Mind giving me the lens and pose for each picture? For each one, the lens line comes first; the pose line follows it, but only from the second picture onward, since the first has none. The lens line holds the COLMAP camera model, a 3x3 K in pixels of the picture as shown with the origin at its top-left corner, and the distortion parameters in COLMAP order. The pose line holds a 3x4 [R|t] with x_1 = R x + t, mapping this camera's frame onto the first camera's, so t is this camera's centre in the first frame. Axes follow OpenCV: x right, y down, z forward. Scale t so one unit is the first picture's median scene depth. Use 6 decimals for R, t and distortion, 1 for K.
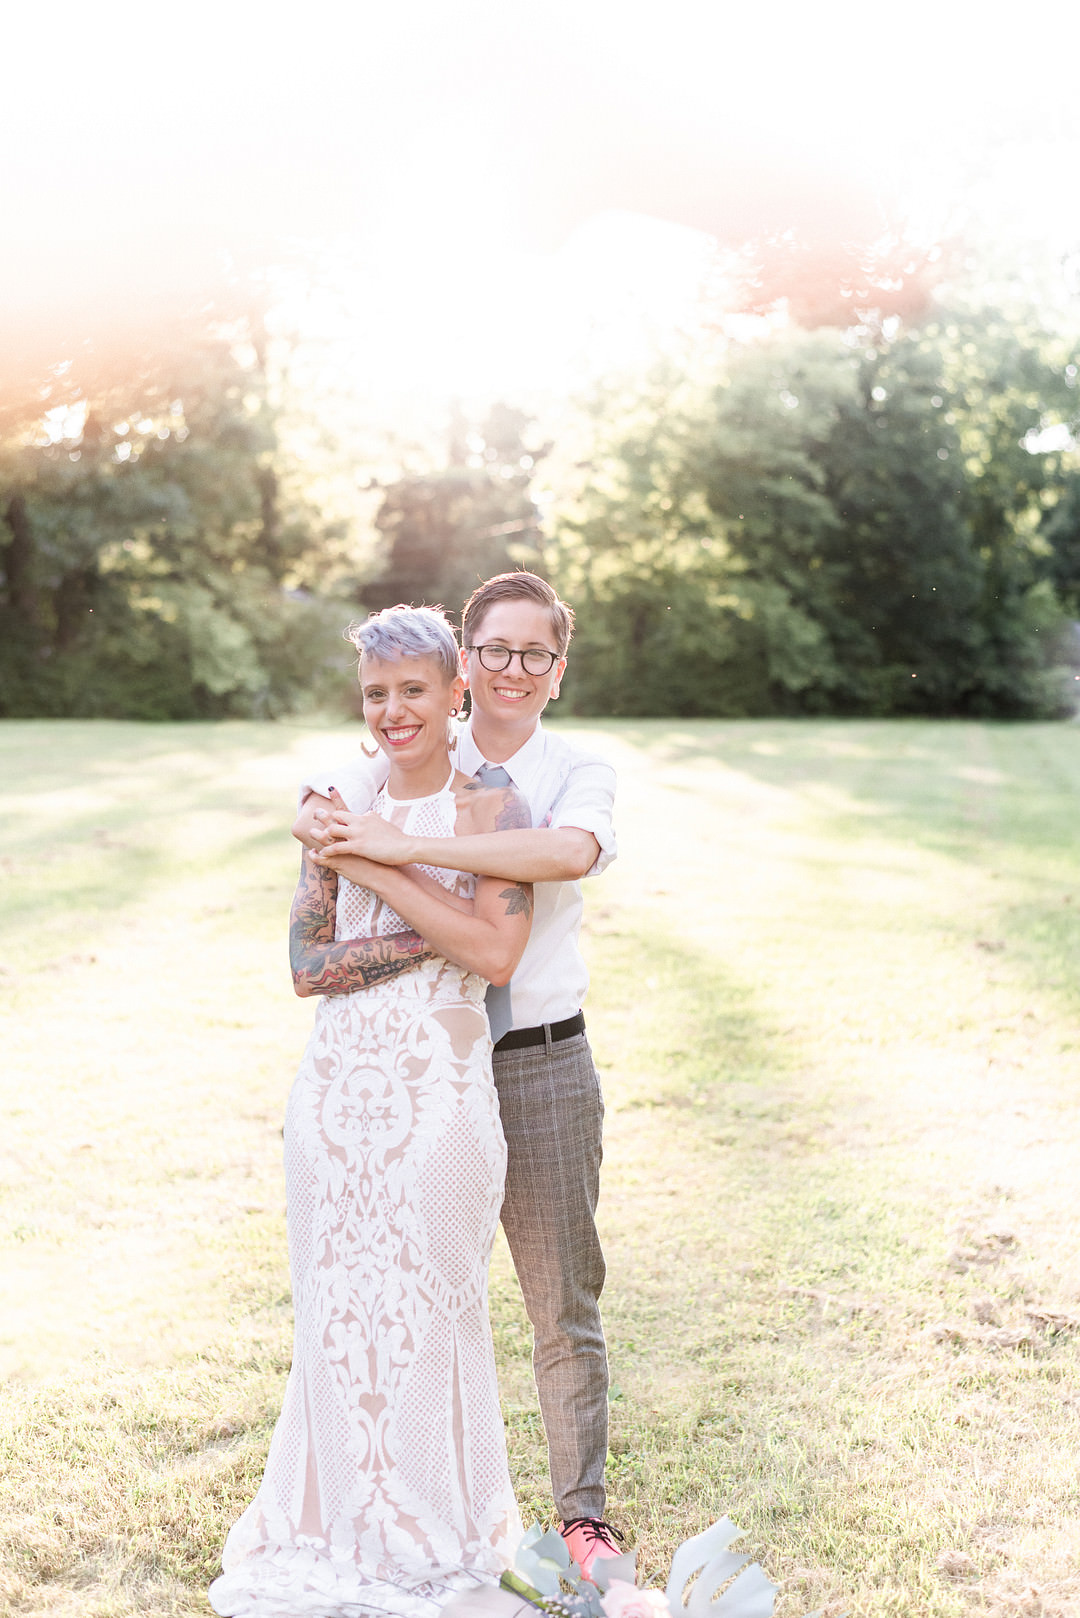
lens RADIAL K [[2371.8, 0, 540.0], [0, 2371.8, 809.0], [0, 0, 1]] dist [0.018897, -0.026331]
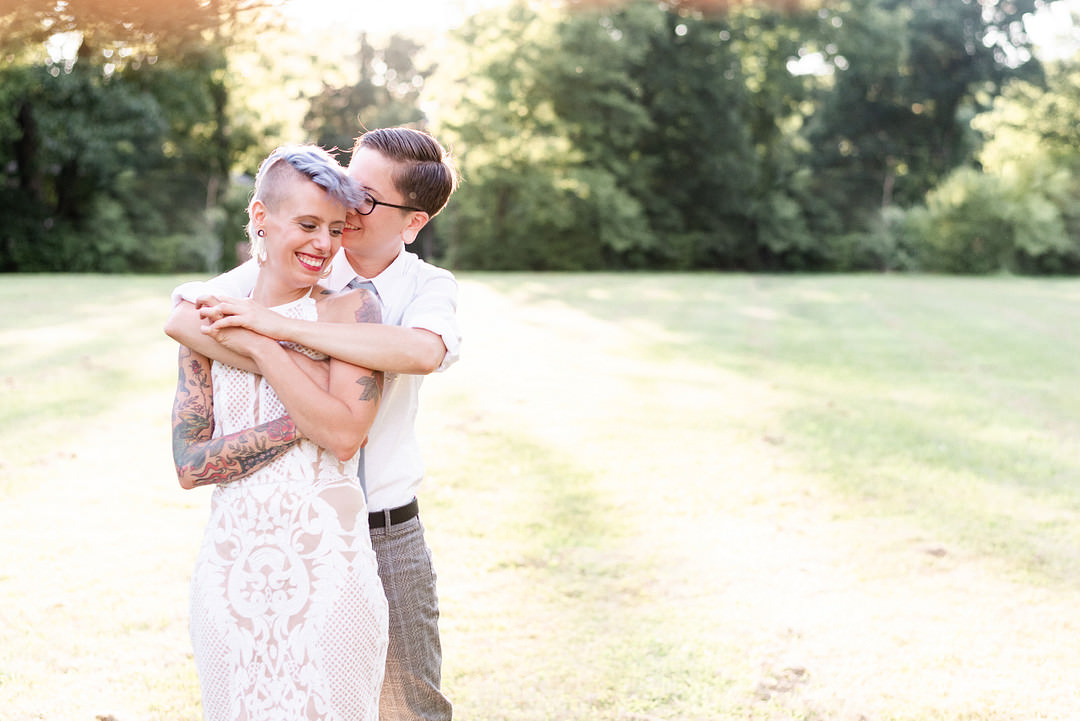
lens RADIAL K [[1583.2, 0, 593.7], [0, 1583.2, 398.4], [0, 0, 1]] dist [0.018897, -0.026331]
pose [[0.994846, -0.002918, 0.101357, 0.002388], [0.000229, 0.999648, 0.026535, 0.009368], [-0.101399, -0.026375, 0.994496, 0.115000]]
